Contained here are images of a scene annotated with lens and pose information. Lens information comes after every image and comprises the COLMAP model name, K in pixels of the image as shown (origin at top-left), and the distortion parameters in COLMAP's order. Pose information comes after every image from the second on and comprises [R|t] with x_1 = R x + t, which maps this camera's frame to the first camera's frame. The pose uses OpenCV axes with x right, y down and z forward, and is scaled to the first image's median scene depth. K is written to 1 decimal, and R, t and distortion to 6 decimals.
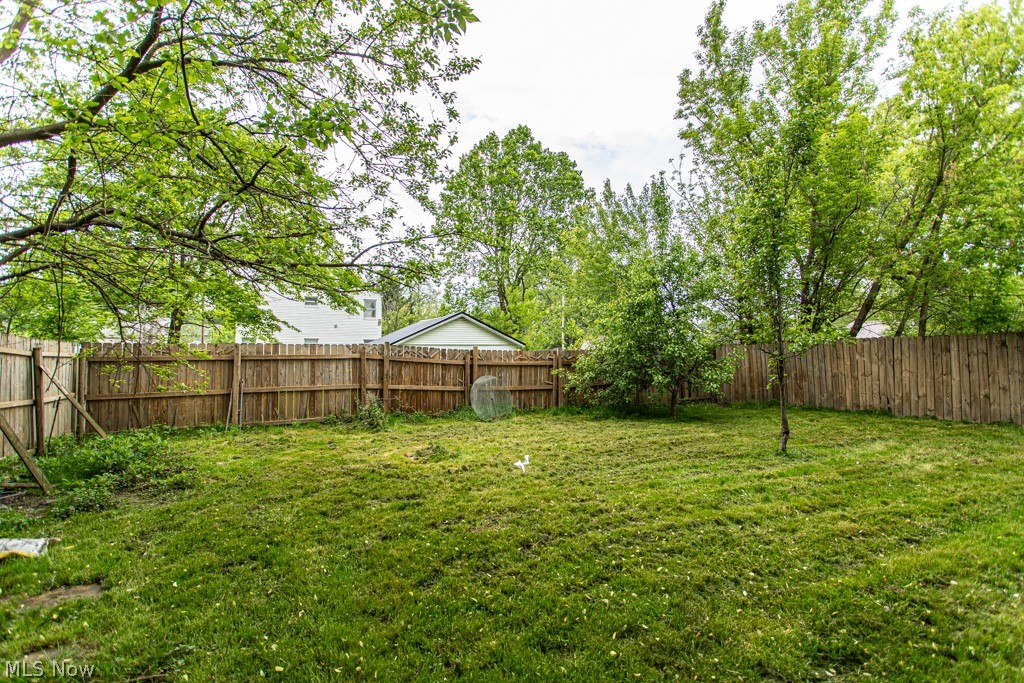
lens RADIAL K [[496.5, 0, 518.2], [0, 496.5, 340.6], [0, 0, 1]] dist [0.005560, 0.001473]
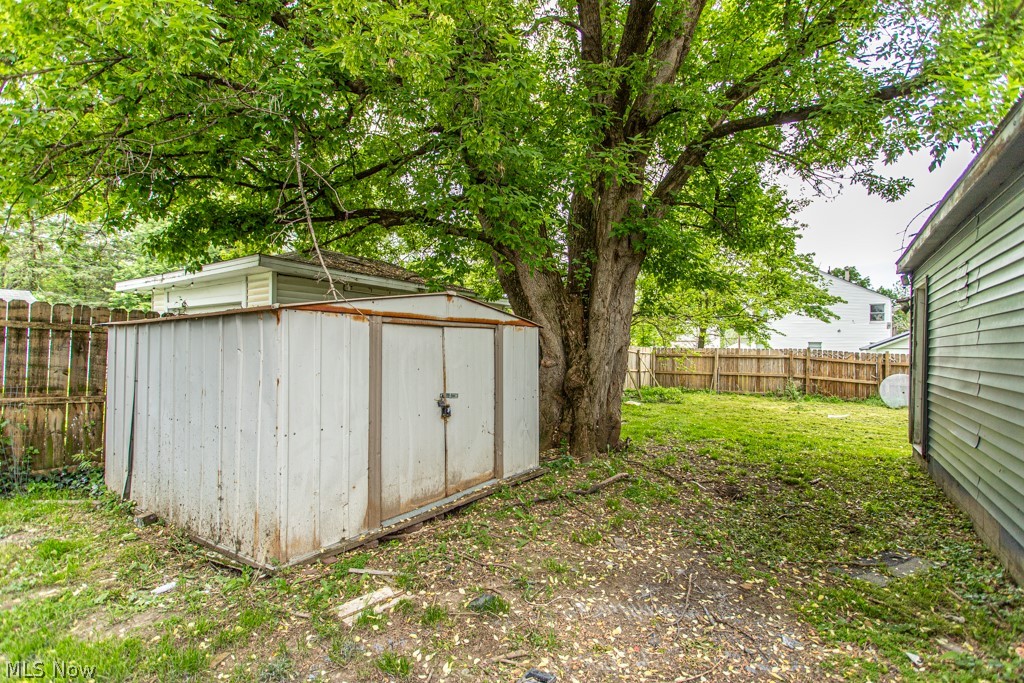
lens RADIAL K [[496.5, 0, 514.5], [0, 496.5, 340.8], [0, 0, 1]] dist [0.005560, 0.001473]
pose [[0.528431, -0.005501, -0.848958, 0.579182], [0.004194, 0.999984, -0.003869, -0.016256], [0.848966, -0.001516, 0.528446, -0.595240]]
